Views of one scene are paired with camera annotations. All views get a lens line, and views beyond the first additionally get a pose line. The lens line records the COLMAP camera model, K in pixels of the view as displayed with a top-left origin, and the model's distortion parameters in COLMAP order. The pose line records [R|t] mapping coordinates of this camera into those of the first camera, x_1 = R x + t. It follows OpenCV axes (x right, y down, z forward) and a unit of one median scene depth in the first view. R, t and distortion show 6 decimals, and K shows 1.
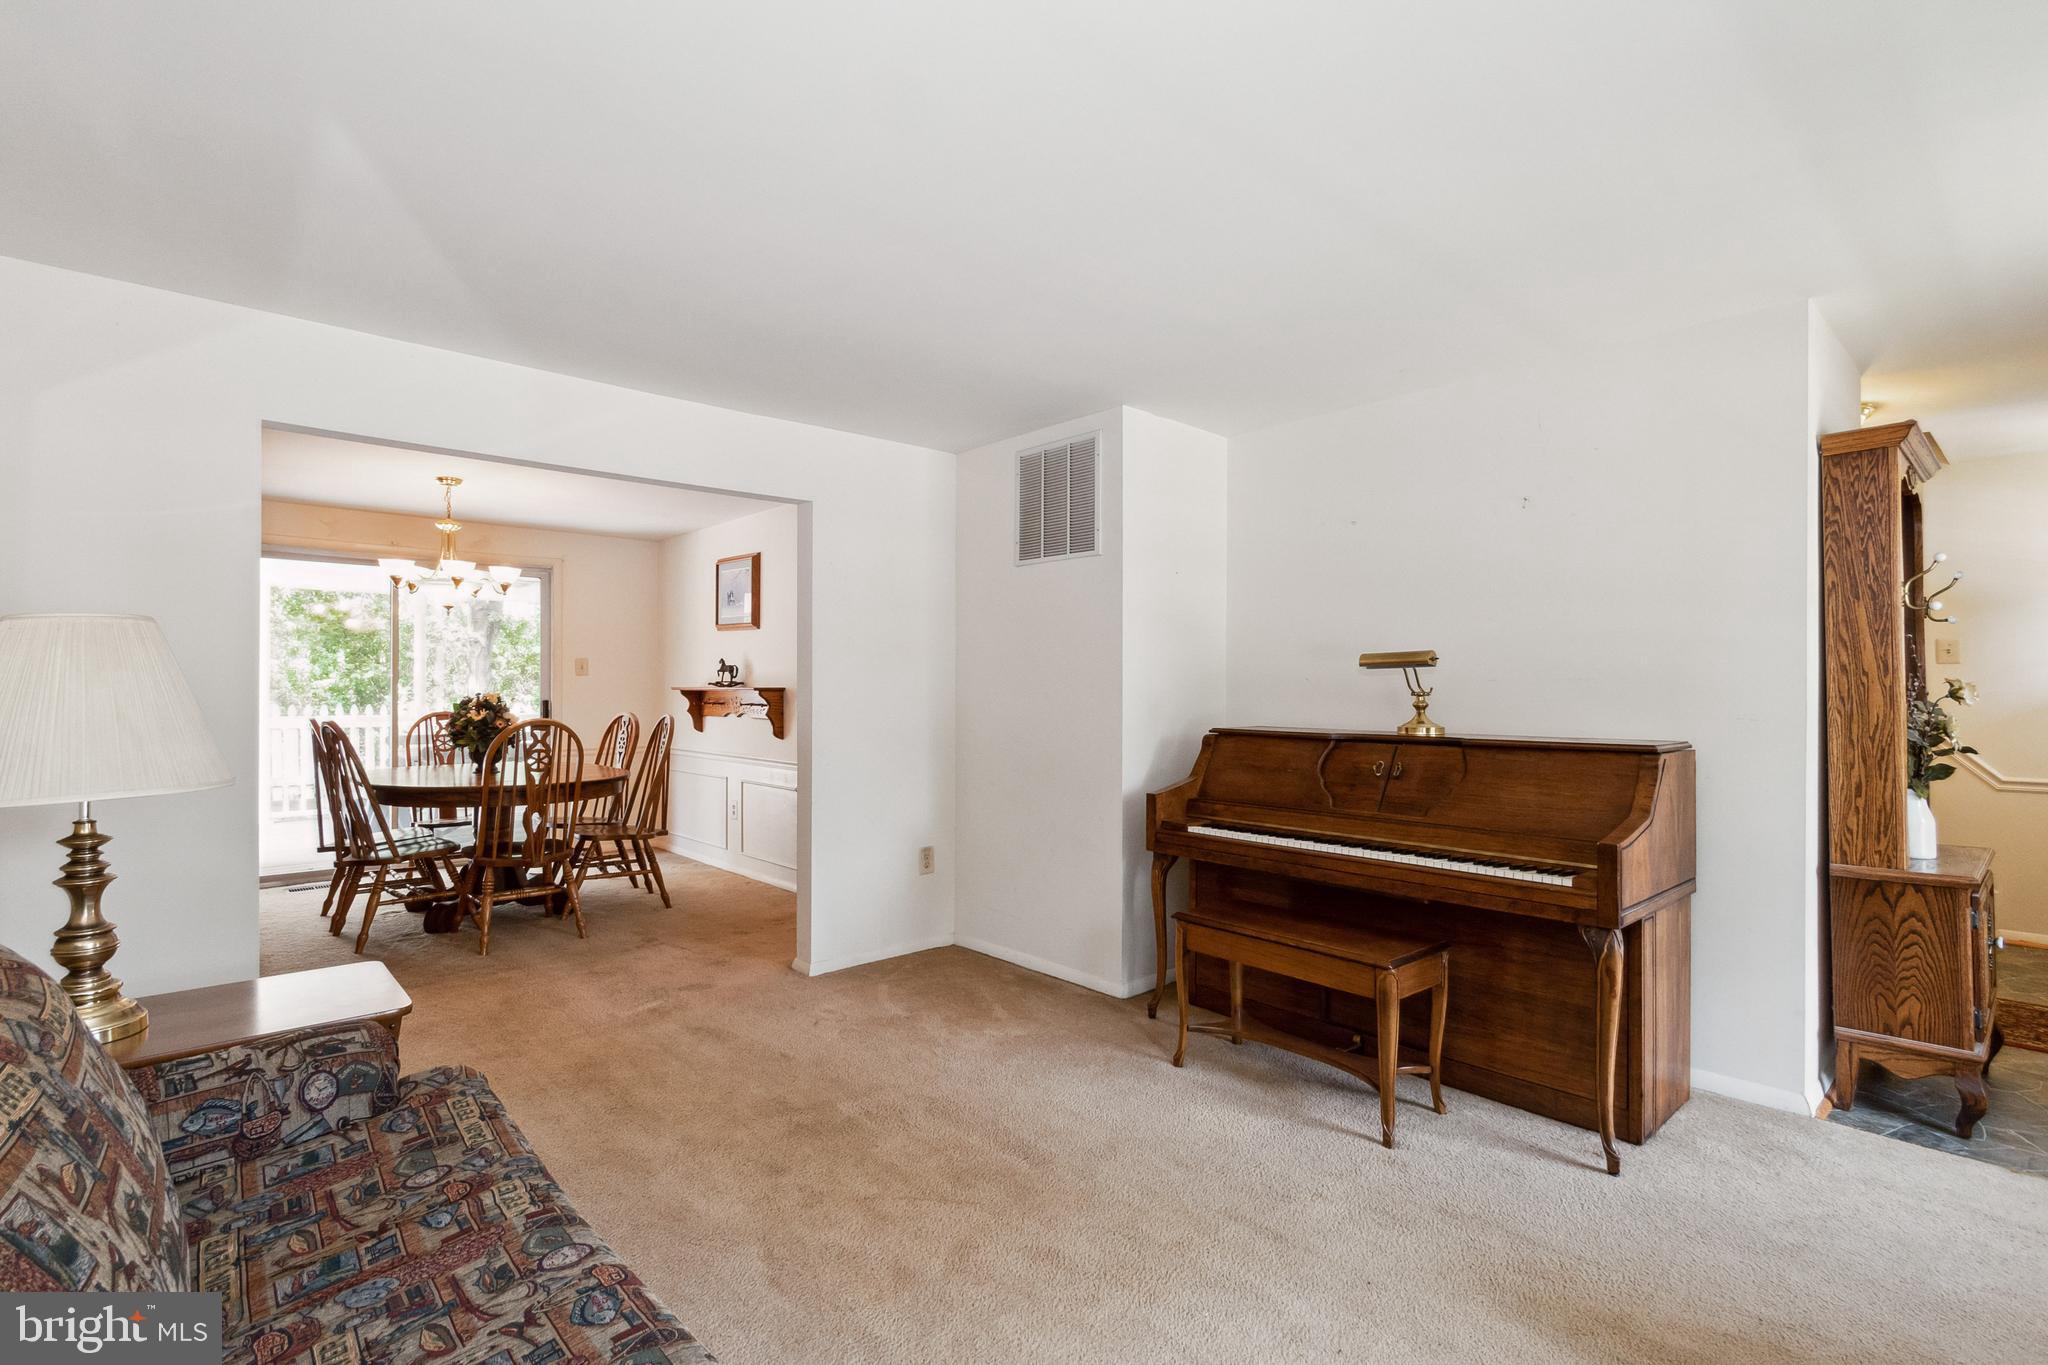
lens RADIAL K [[955.3, 0, 1003.3], [0, 955.3, 696.5], [0, 0, 1]] dist [0.003695, -0.000049]
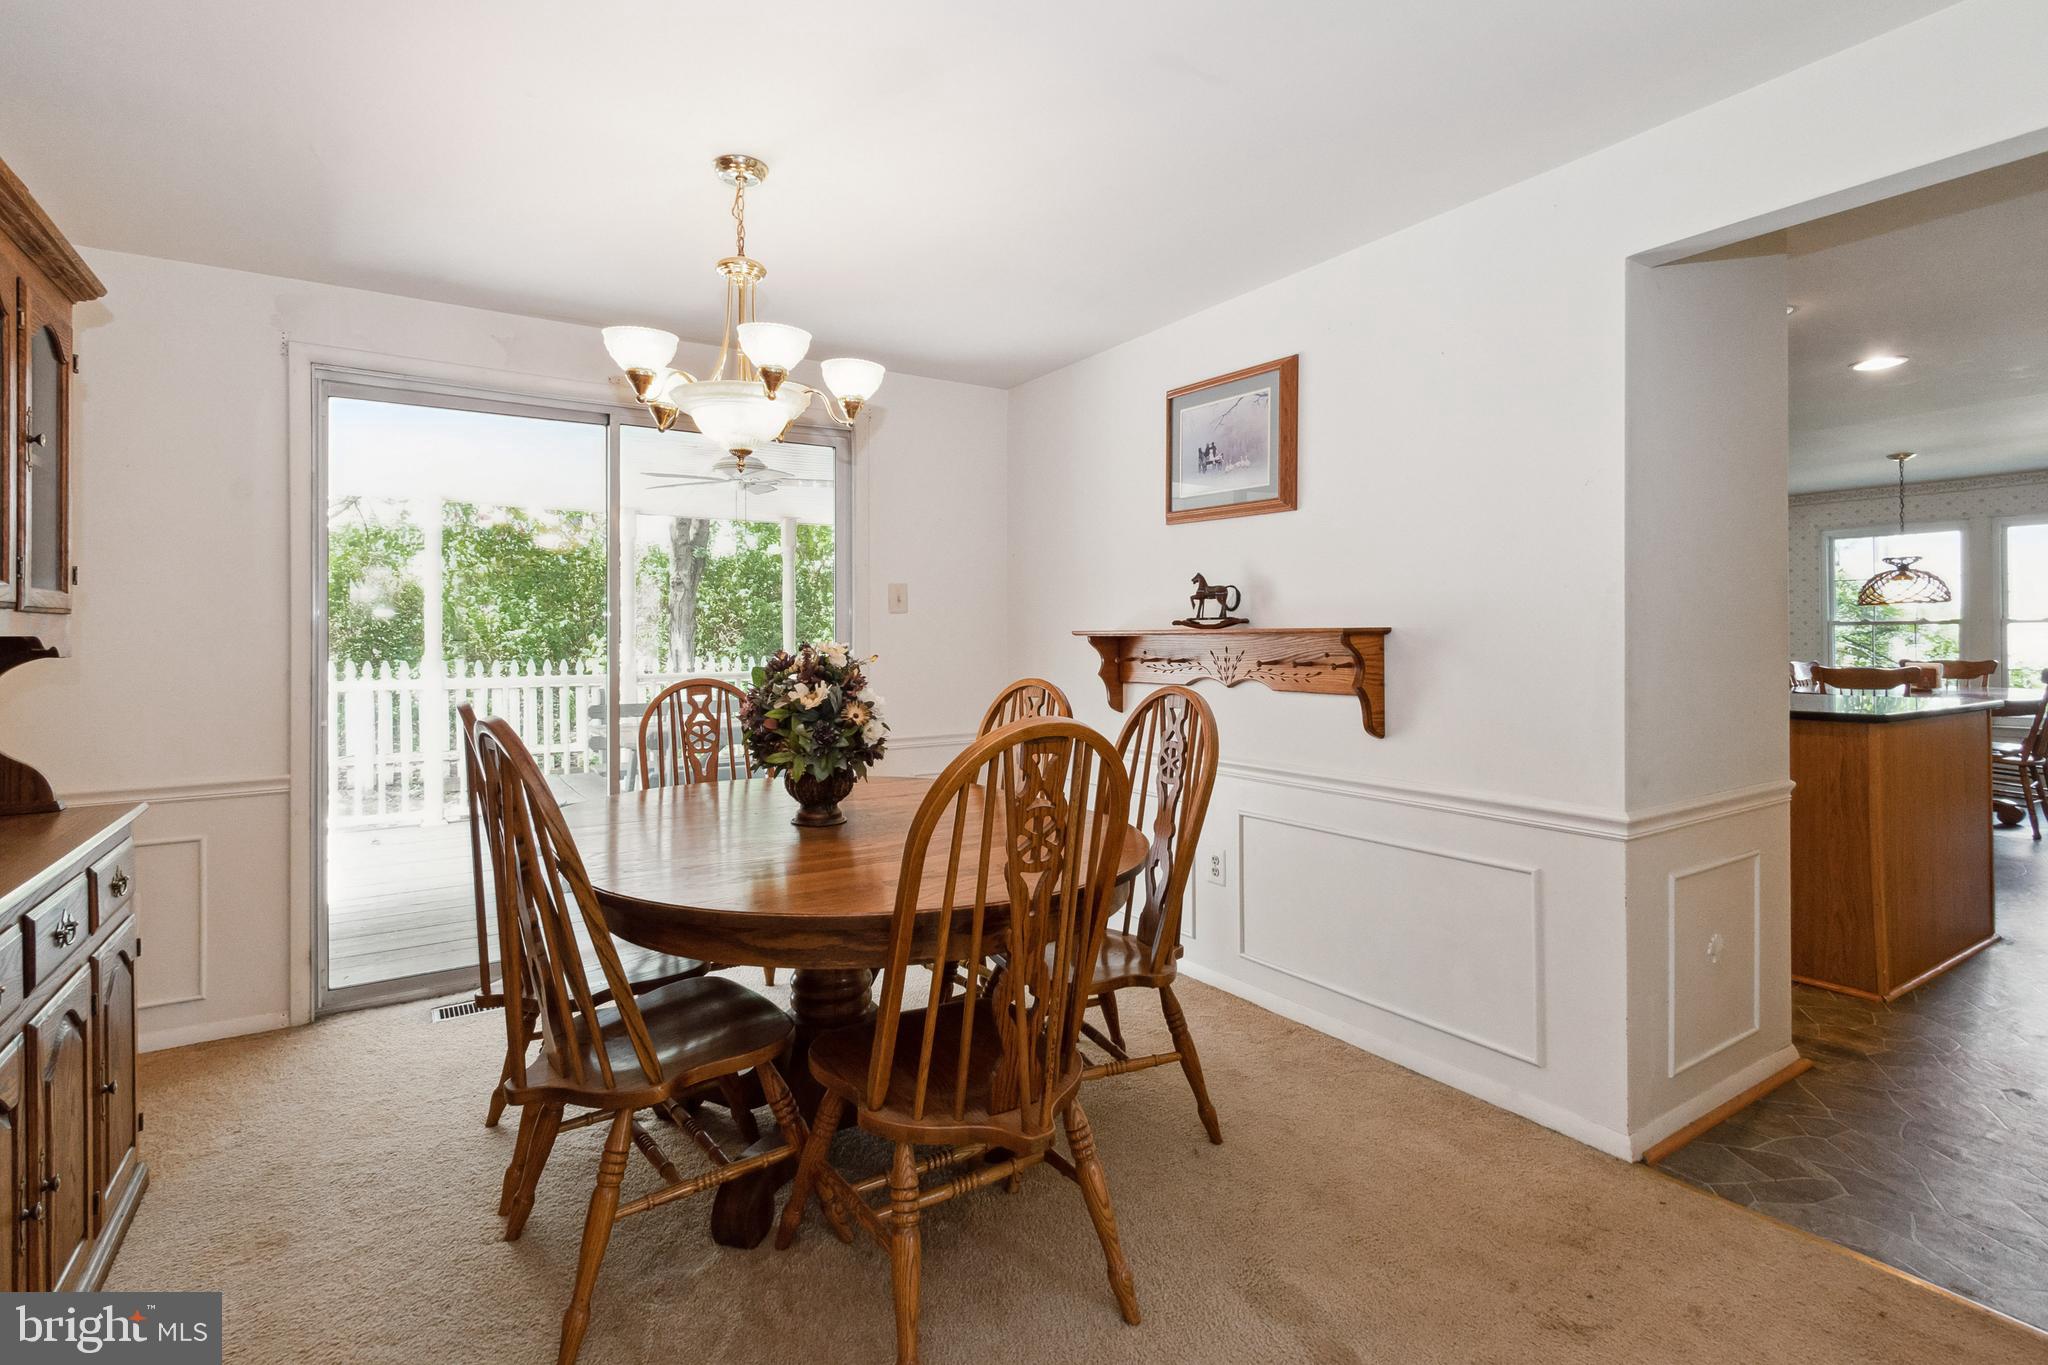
lens RADIAL K [[1001.1, 0, 1016.8], [0, 1001.1, 631.2], [0, 0, 1]] dist [0.000598, -0.000169]
pose [[0.987582, -0.008689, -0.156861, -0.330767], [0.006504, 0.999875, -0.014433, -0.001696], [0.156967, 0.013233, 0.987515, 0.487644]]
